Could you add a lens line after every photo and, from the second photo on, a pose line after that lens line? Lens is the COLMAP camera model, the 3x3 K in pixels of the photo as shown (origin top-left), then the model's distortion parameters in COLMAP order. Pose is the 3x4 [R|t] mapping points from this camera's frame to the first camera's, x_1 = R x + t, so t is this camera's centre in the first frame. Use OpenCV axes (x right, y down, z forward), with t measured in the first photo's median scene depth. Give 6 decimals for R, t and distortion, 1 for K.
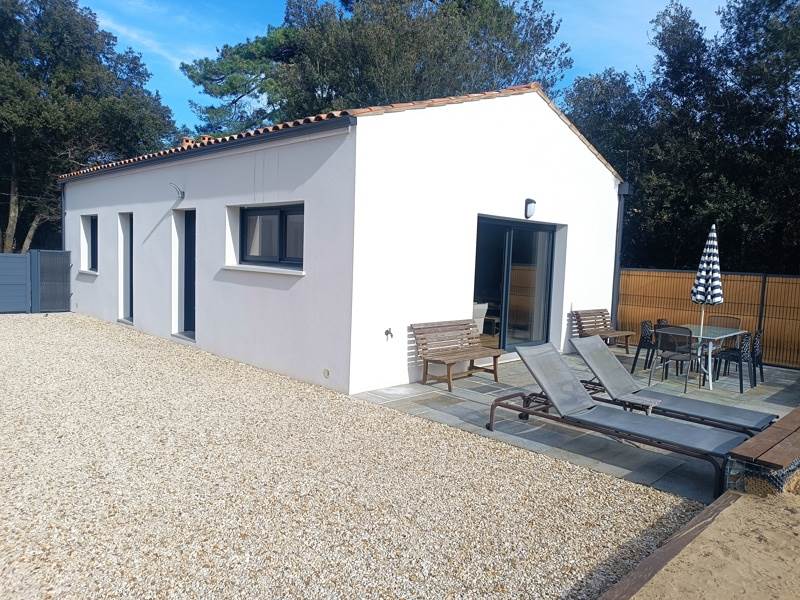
lens RADIAL K [[566.0, 0, 388.2], [0, 566.0, 301.7], [0, 0, 1]] dist [0.003484, -0.008451]
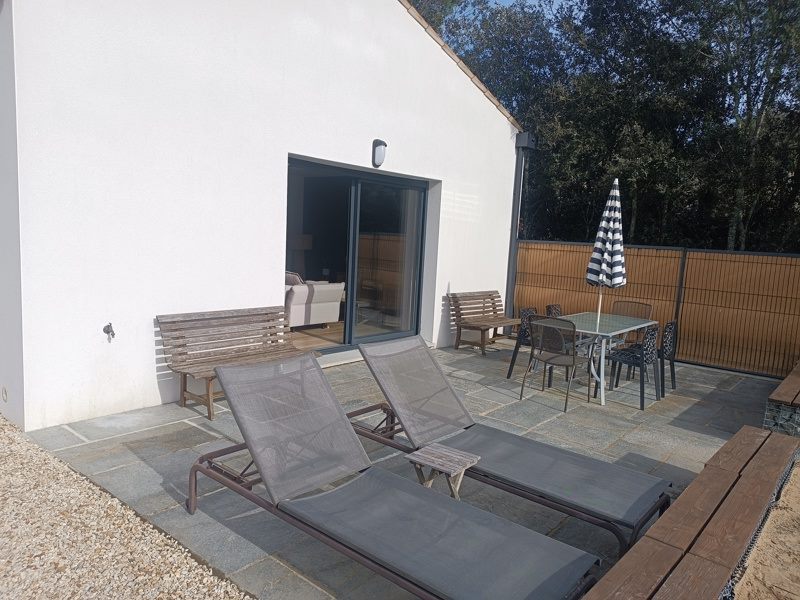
lens RADIAL K [[565.9, 0, 400.0], [0, 565.9, 300.0], [0, 0, 1]] dist [0.002562, 0.000497]
pose [[0.995323, 0.004008, 0.096518, 0.219521], [-0.007773, 0.999222, 0.038668, -0.004666], [-0.096288, -0.039238, 0.994580, 0.280930]]
